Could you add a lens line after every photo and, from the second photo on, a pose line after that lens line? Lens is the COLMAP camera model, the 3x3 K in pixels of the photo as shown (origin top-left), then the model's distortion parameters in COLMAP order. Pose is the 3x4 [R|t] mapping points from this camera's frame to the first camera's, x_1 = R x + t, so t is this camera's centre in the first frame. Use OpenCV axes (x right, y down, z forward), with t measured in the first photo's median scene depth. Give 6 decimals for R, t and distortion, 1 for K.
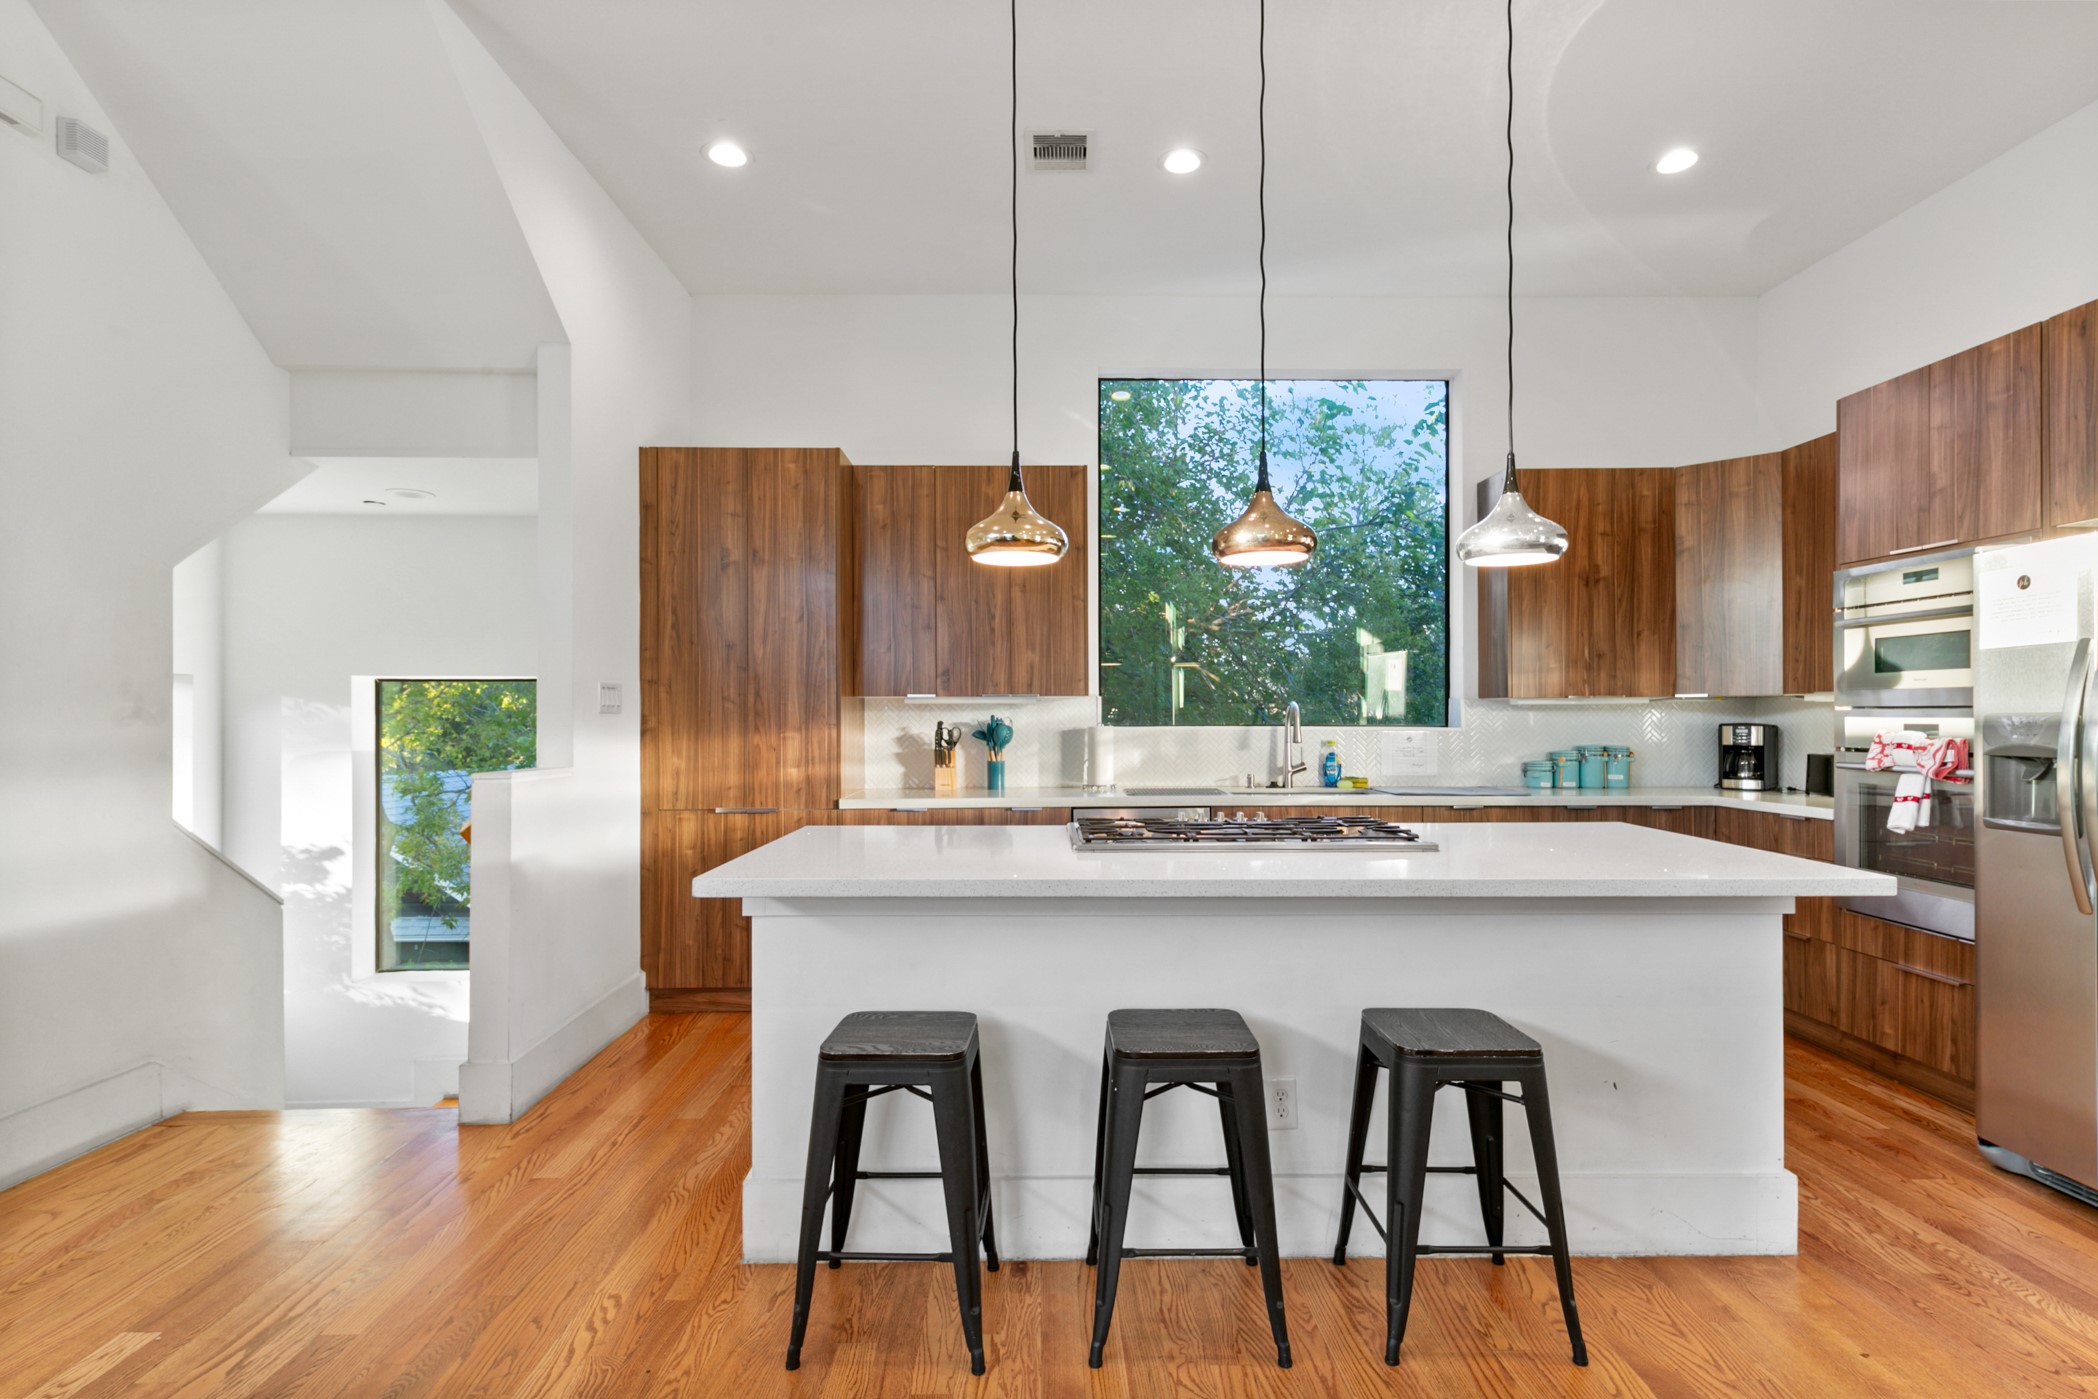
lens RADIAL K [[1015.5, 0, 1047.8], [0, 1015.5, 708.3], [0, 0, 1]] dist [-0.001505, -0.000780]
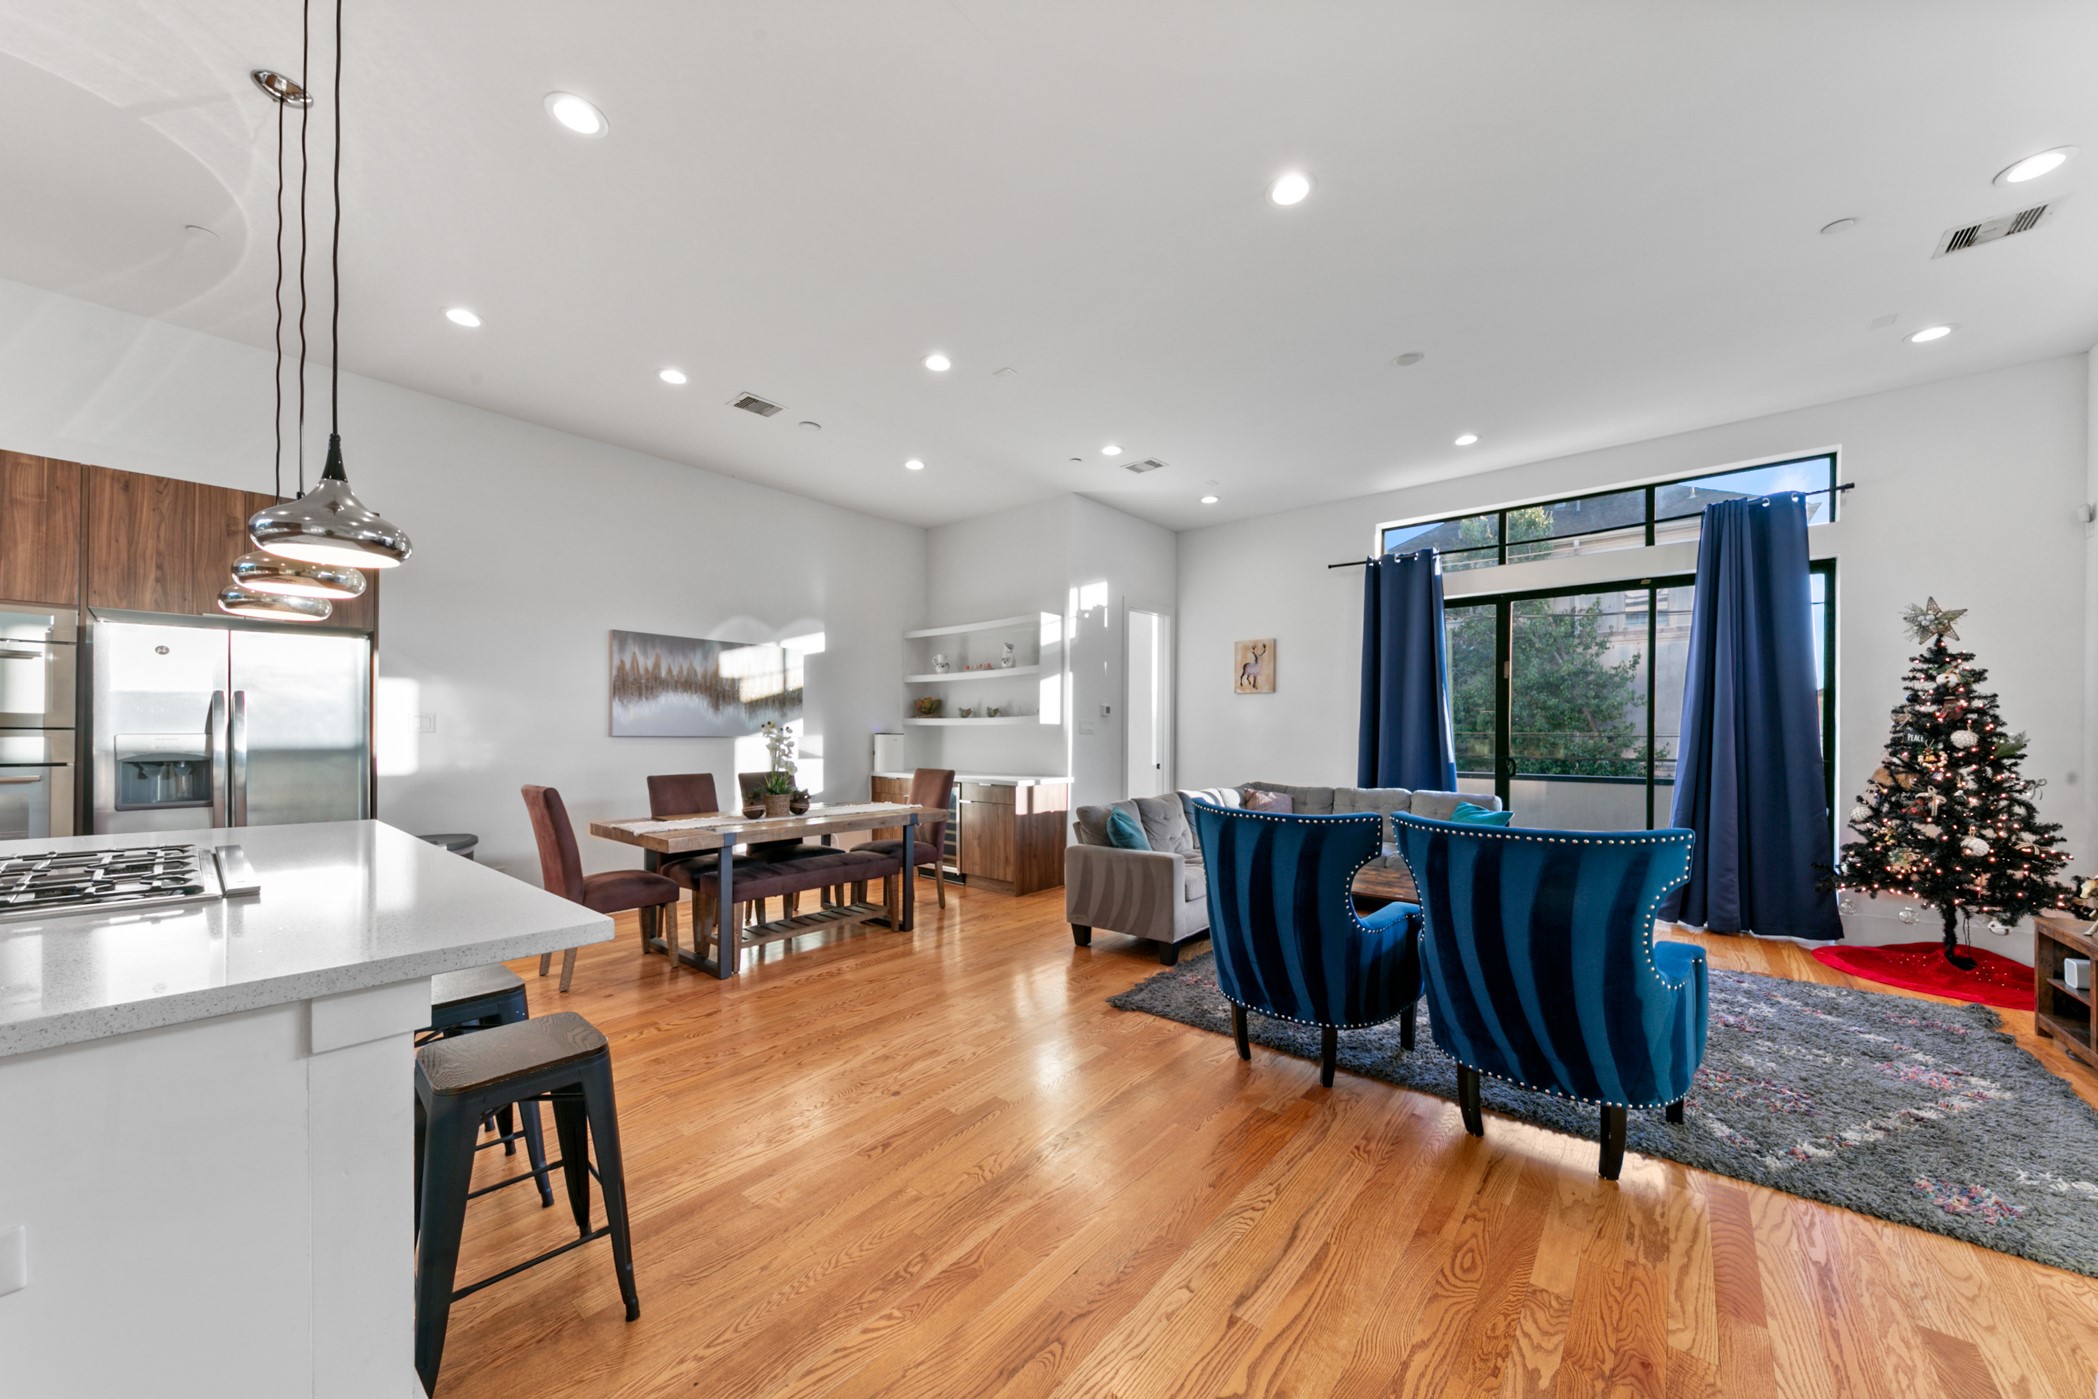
lens RADIAL K [[724.8, 0, 1052.4], [0, 724.8, 729.1], [0, 0, 1]] dist [-0.001911, -0.000653]
pose [[-0.763864, 0.006403, 0.645345, -0.677290], [-0.004340, 0.999877, -0.015058, 0.006696], [-0.645362, -0.014303, -0.763743, 0.807947]]
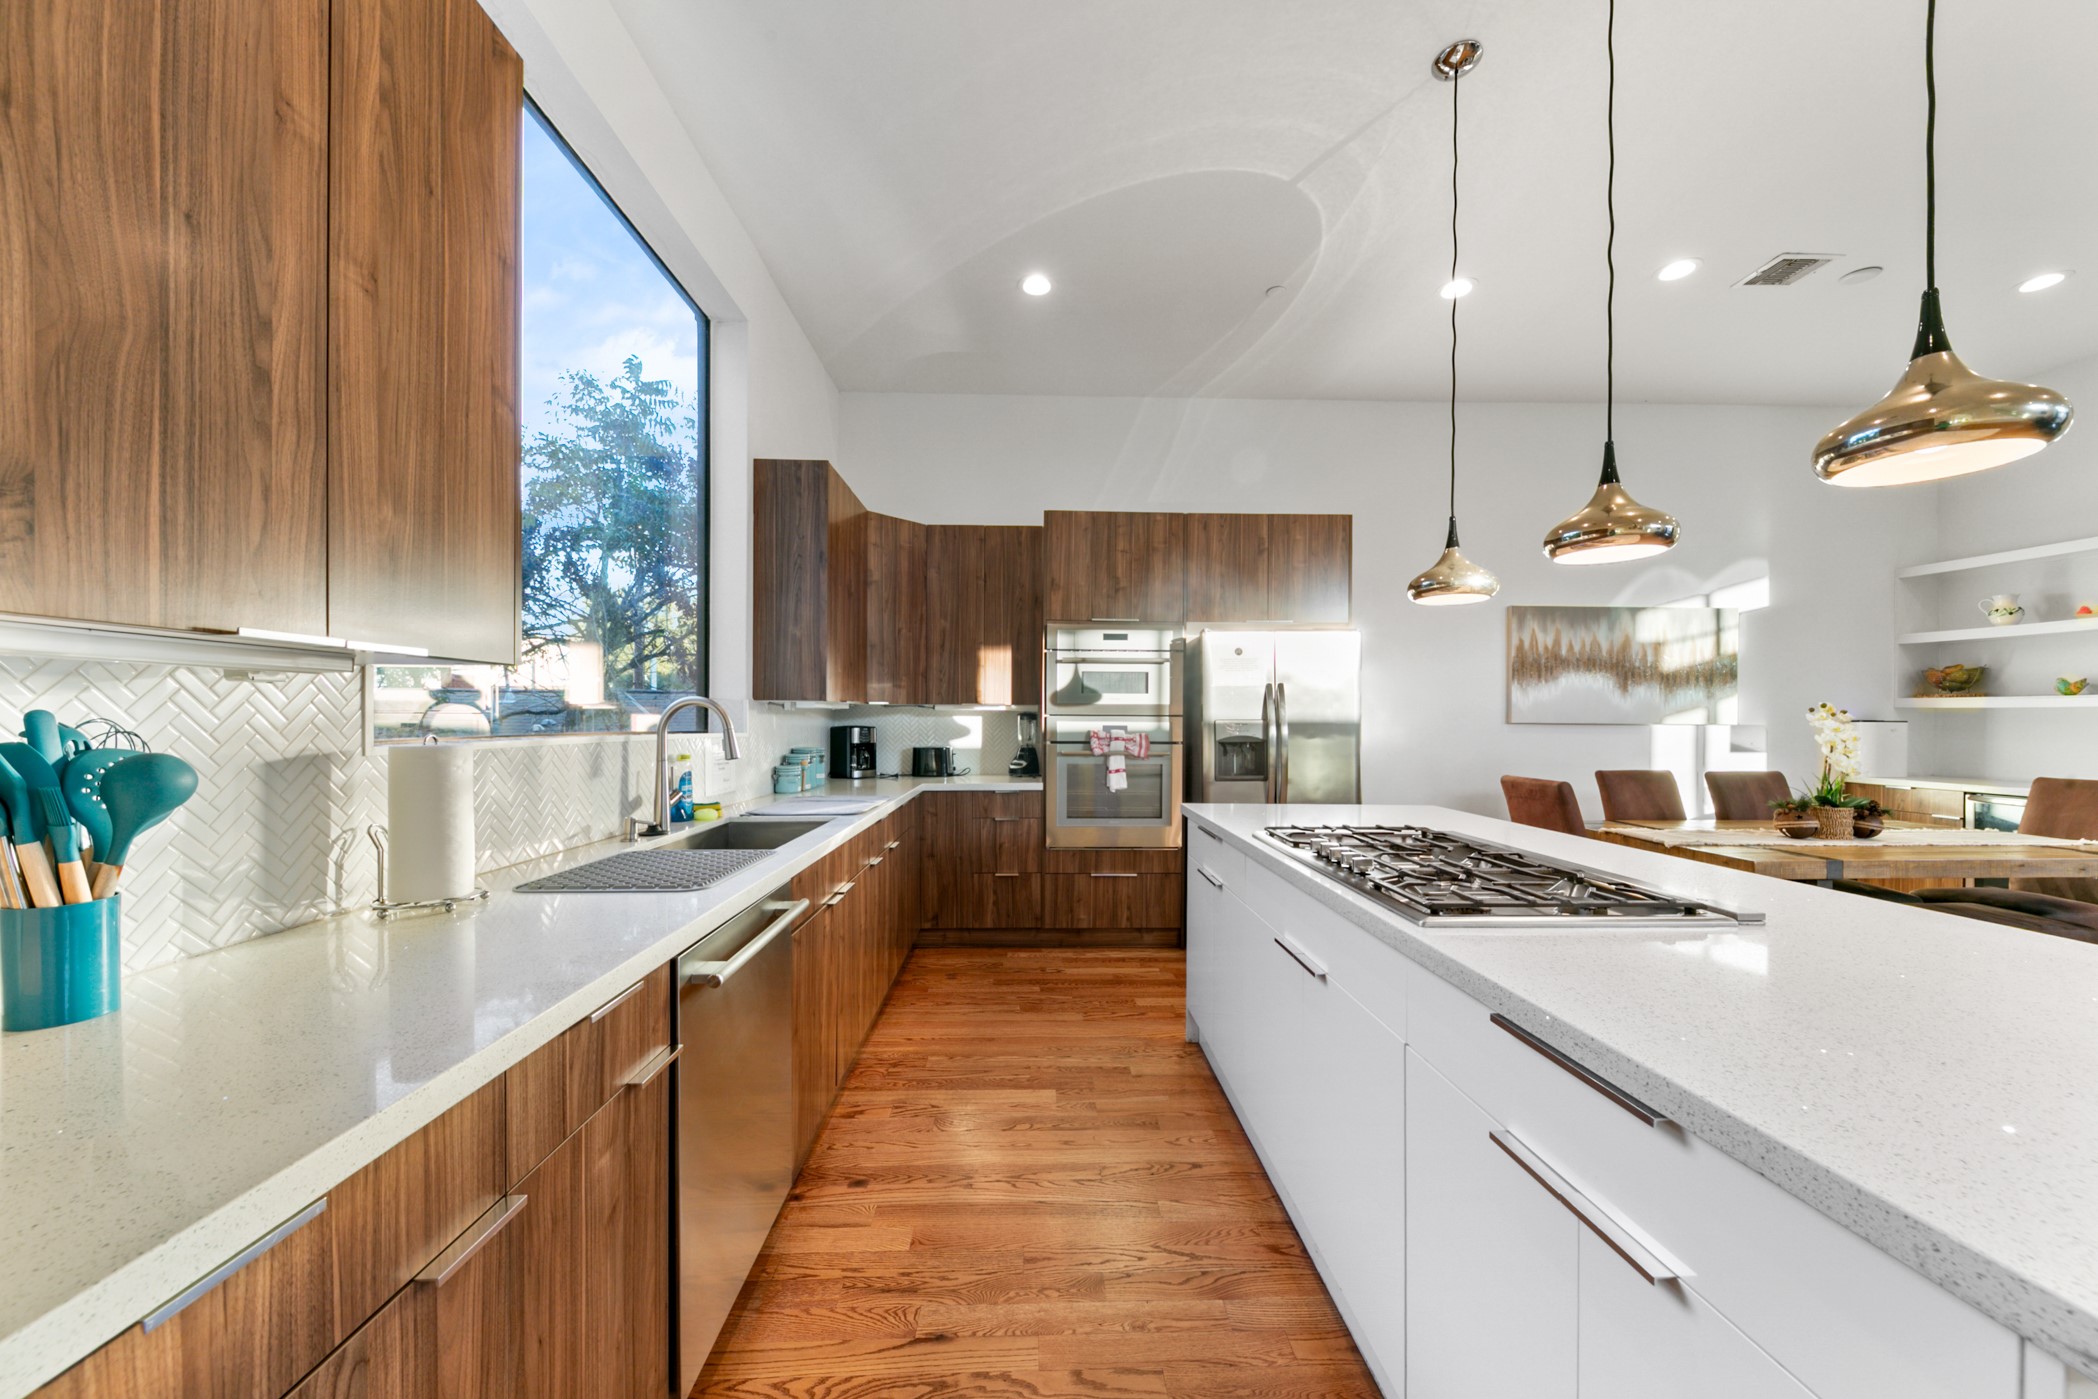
lens RADIAL K [[724.8, 0, 1057.0], [0, 724.8, 722.6], [0, 0, 1]] dist [-0.001911, -0.000653]
pose [[-0.020090, -0.002796, 0.999794, -0.340491], [-0.011665, 0.999929, 0.002562, 0.009096], [-0.999730, -0.011611, -0.020121, 1.151235]]
